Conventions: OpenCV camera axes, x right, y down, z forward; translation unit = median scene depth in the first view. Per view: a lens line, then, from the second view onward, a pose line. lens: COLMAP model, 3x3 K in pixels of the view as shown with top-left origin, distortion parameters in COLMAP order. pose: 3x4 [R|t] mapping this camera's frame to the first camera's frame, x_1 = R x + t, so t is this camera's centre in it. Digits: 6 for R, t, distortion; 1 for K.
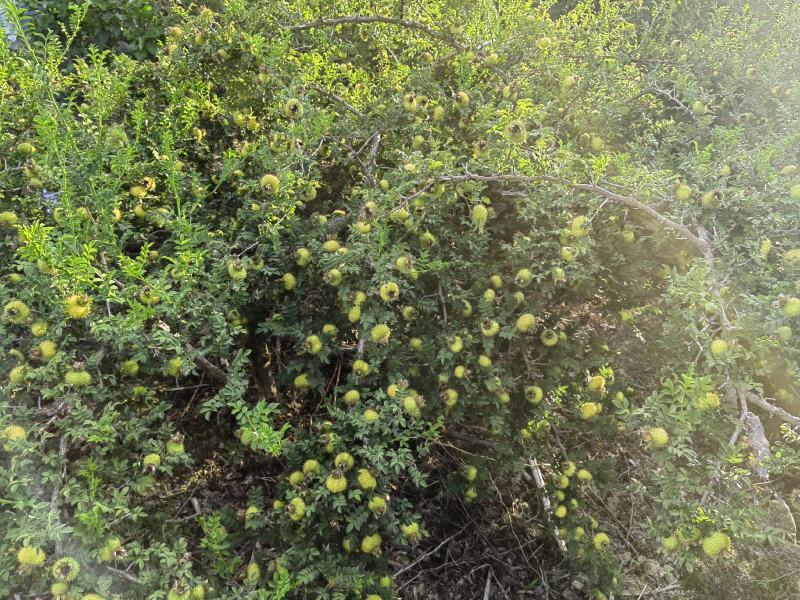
lens RADIAL K [[655.7, 0, 400.1], [0, 655.7, 299.3], [0, 0, 1]] dist [-0.001696, -0.006647]
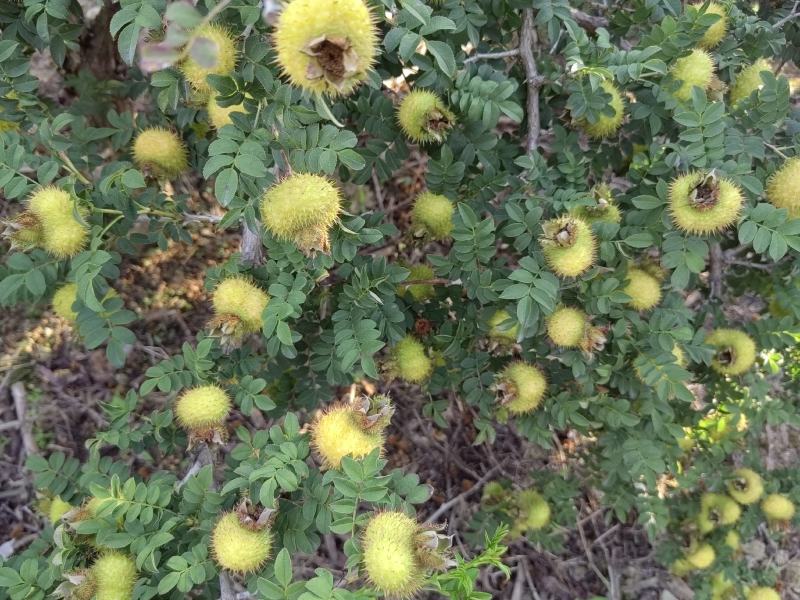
lens RADIAL K [[655.7, 0, 399.9], [0, 655.7, 298.1], [0, 0, 1]] dist [-0.001696, -0.006647]
pose [[0.996878, 0.078278, 0.010319, 0.007779], [-0.076308, 0.921633, 0.380486, -0.014134], [0.020273, -0.380085, 0.924729, 0.677476]]
